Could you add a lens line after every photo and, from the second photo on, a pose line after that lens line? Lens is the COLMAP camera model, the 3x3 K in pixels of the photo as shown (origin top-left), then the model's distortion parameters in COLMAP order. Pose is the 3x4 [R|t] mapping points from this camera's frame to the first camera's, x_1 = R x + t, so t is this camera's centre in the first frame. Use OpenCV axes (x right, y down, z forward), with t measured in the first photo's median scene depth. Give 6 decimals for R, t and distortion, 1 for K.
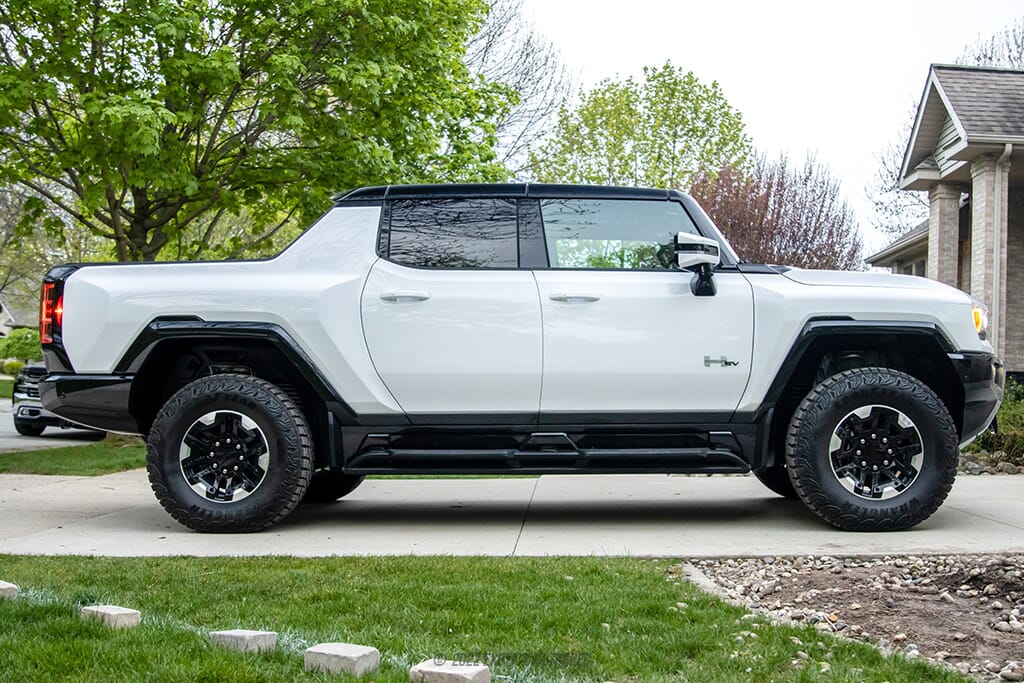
lens RADIAL K [[1164.0, 0, 499.3], [0, 1164.0, 345.2], [0, 0, 1]] dist [-0.090262, -0.010115]
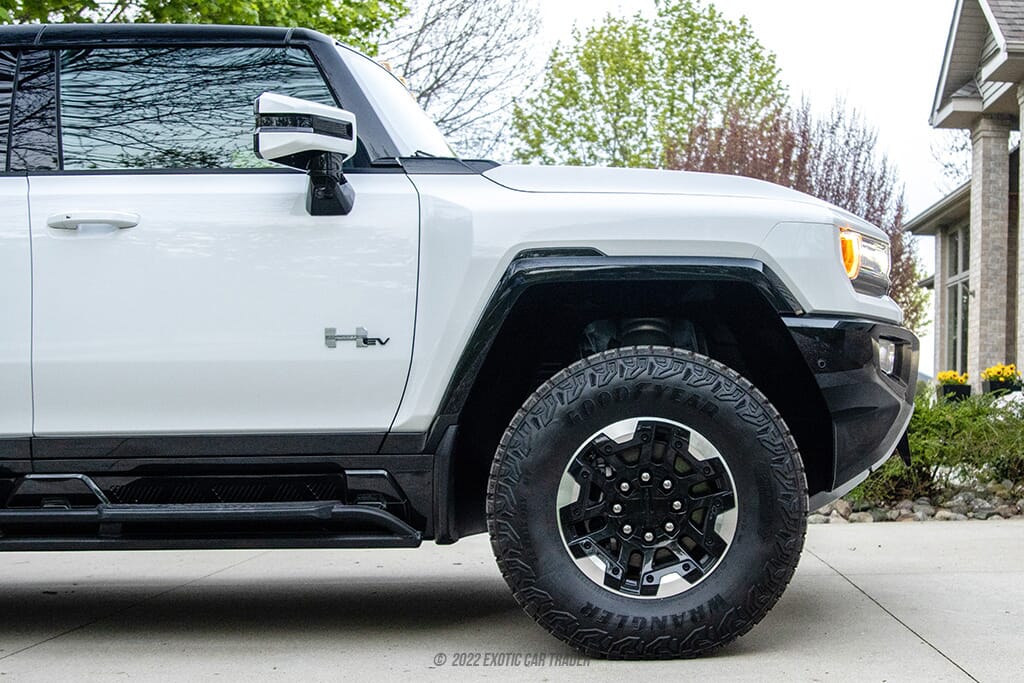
lens RADIAL K [[1428.2, 0, 512.0], [0, 1428.2, 341.5], [0, 0, 1]] dist [-0.115735, 0.047412]
pose [[0.999859, -0.011254, 0.012492, 0.249324], [0.011302, 0.999929, -0.003812, 0.018614], [-0.012449, 0.003953, 0.999915, 0.341380]]
